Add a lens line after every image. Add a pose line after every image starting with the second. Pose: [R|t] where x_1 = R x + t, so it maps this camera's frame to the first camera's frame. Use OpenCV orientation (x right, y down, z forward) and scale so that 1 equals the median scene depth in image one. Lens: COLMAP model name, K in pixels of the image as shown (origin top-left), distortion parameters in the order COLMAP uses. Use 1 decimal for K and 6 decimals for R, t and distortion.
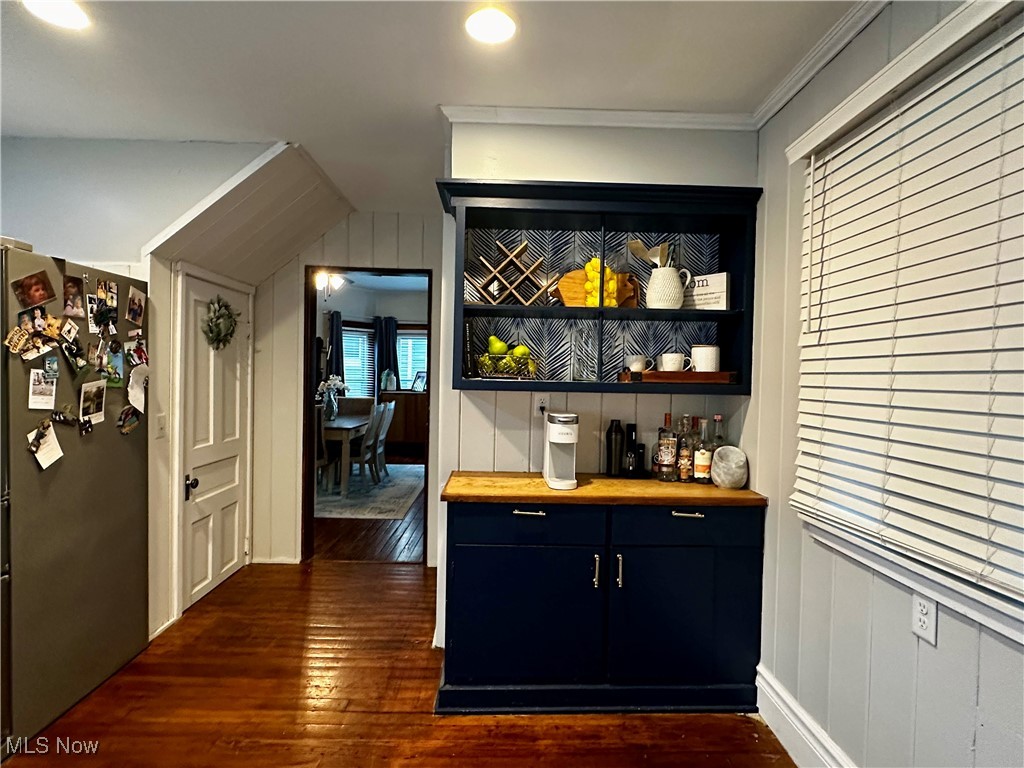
lens RADIAL K [[536.0, 0, 511.5], [0, 536.0, 383.8], [0, 0, 1]] dist [-0.002057, -0.000177]
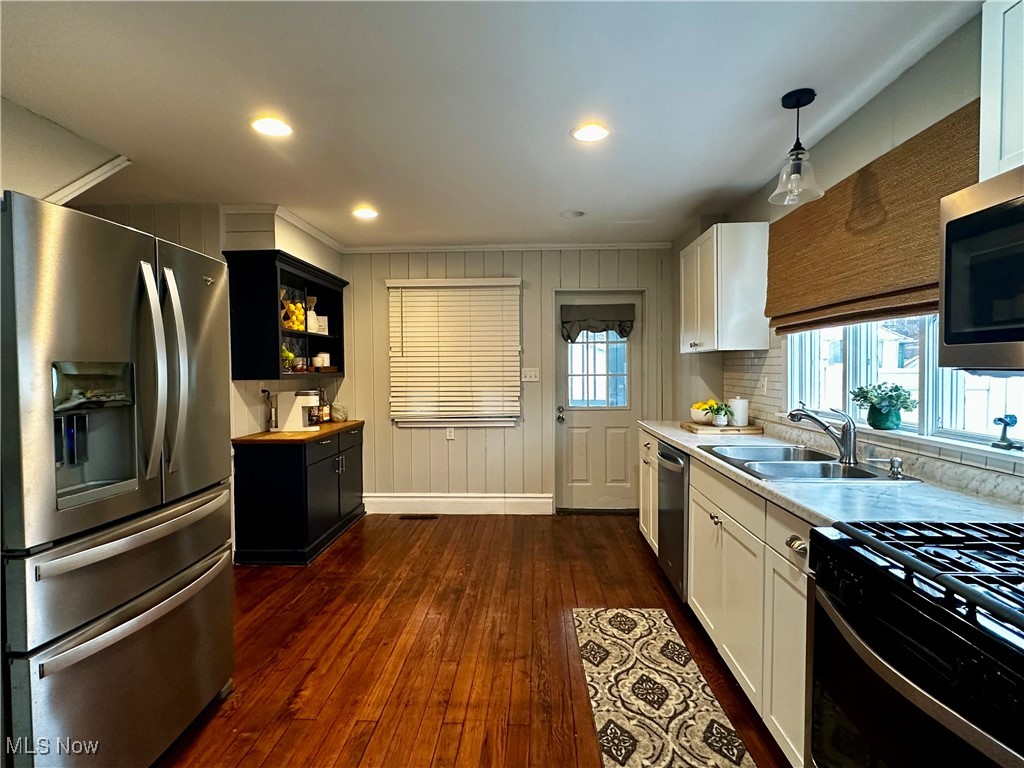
lens RADIAL K [[536.0, 0, 513.1], [0, 536.0, 384.2], [0, 0, 1]] dist [-0.002057, -0.000177]
pose [[0.064080, -0.051540, 0.996613, -1.902125], [0.017965, 0.998563, 0.050486, -0.052041], [-0.997783, 0.014669, 0.064913, 0.217685]]
